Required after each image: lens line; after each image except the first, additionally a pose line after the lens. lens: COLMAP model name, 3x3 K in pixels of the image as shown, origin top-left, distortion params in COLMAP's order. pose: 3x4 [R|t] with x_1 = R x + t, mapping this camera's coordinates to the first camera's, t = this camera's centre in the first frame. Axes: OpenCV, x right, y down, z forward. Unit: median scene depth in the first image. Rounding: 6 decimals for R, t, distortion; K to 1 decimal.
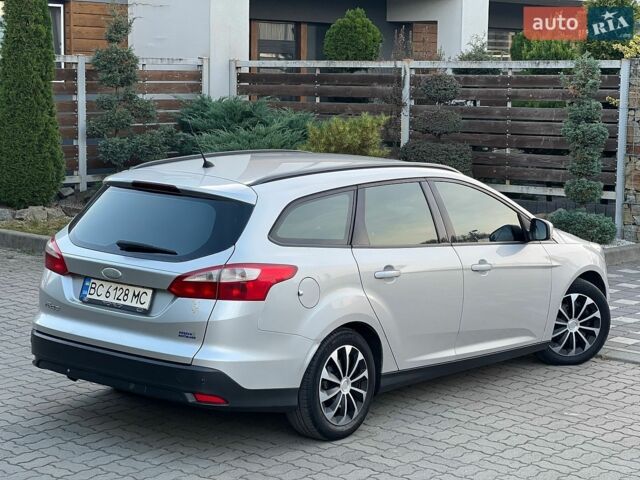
lens RADIAL K [[1372.5, 0, 319.3], [0, 1372.5, 230.4], [0, 0, 1]] dist [0.191827, 0.000000]
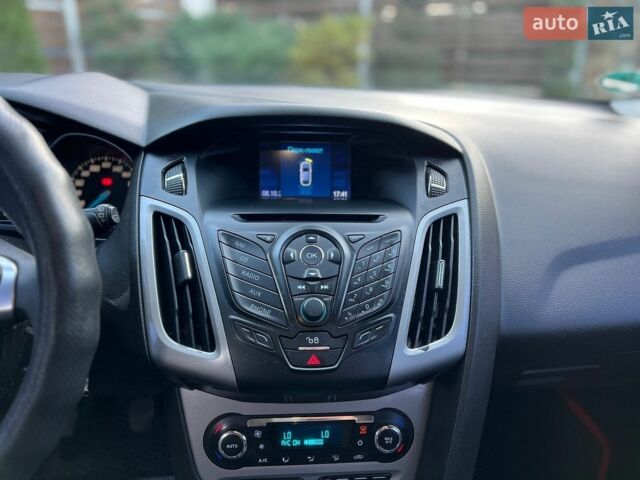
lens RADIAL K [[476.2, 0, 325.1], [0, 476.2, 239.1], [0, 0, 1]] dist [0.024966, -0.013575]
pose [[0.981401, -0.076531, 0.176052, -0.068021], [0.028998, 0.965673, 0.258138, -0.015824], [-0.189764, -0.248232, 0.949932, 0.622532]]
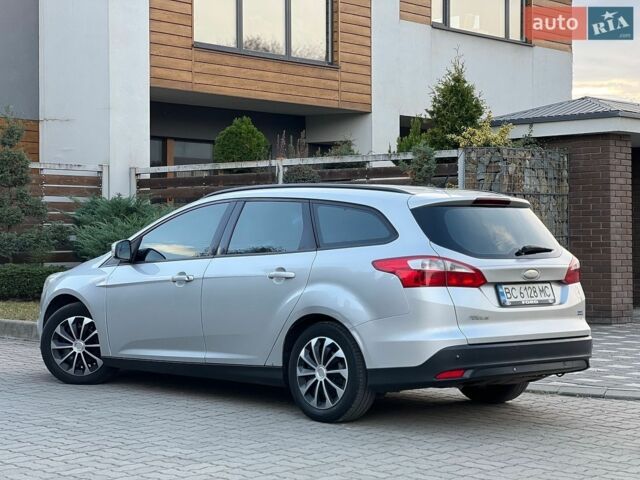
lens RADIAL K [[1372.5, 0, 322.7], [0, 1372.5, 236.7], [0, 0, 1]] dist [0.191827, 0.000000]
pose [[0.999702, -0.015310, -0.019020, 0.128441], [0.013010, 0.993202, -0.115678, 0.068865], [0.020661, 0.115396, 0.993105, -0.071012]]
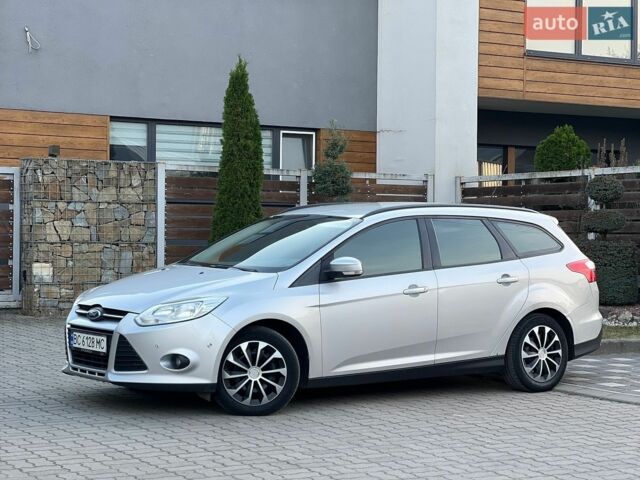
lens RADIAL K [[1372.5, 0, 340.0], [0, 1372.5, 247.1], [0, 0, 1]] dist [0.191827, 0.000000]
pose [[0.947419, -0.000806, -0.319996, 0.243108], [-0.034633, 0.993865, -0.105042, 0.062048], [0.318117, 0.110601, 0.941578, -0.068521]]
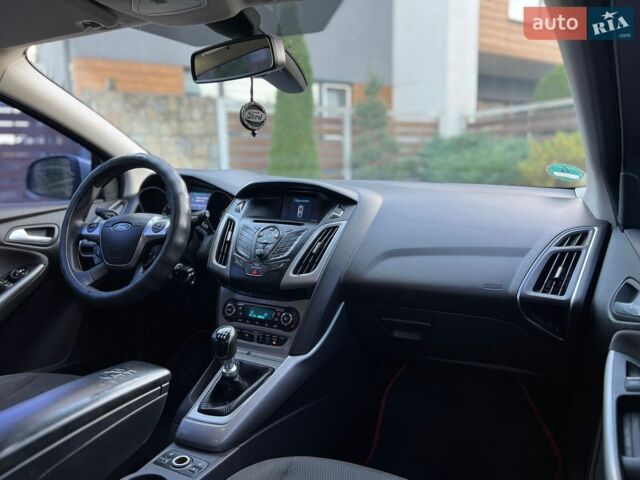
lens RADIAL K [[482.9, 0, 321.0], [0, 482.9, 239.2], [0, 0, 1]] dist [0.053356, -0.004379]
pose [[0.938038, 0.016050, -0.346161, -0.029552], [-0.007782, 0.999651, 0.025262, -0.008244], [0.346446, -0.021003, 0.937835, 0.583117]]
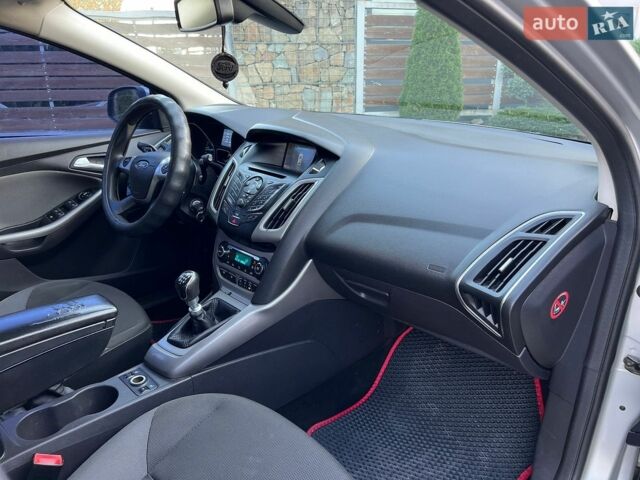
lens RADIAL K [[482.9, 0, 322.7], [0, 482.9, 238.9], [0, 0, 1]] dist [0.053356, -0.004379]
pose [[0.779127, 0.179306, -0.600676, -0.006775], [-0.053576, 0.973760, 0.221182, -0.016295], [0.624573, -0.140147, 0.768289, 0.597624]]
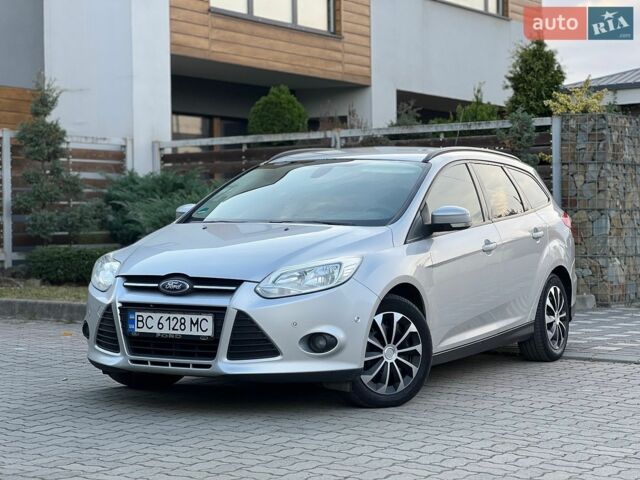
lens RADIAL K [[1372.5, 0, 319.9], [0, 1372.5, 234.6], [0, 0, 1]] dist [0.191827, 0.000000]
pose [[0.995199, -0.025304, 0.094540, -0.049895], [0.035316, 0.993762, -0.105778, 0.063768], [-0.091273, 0.108609, 0.989886, 0.019043]]
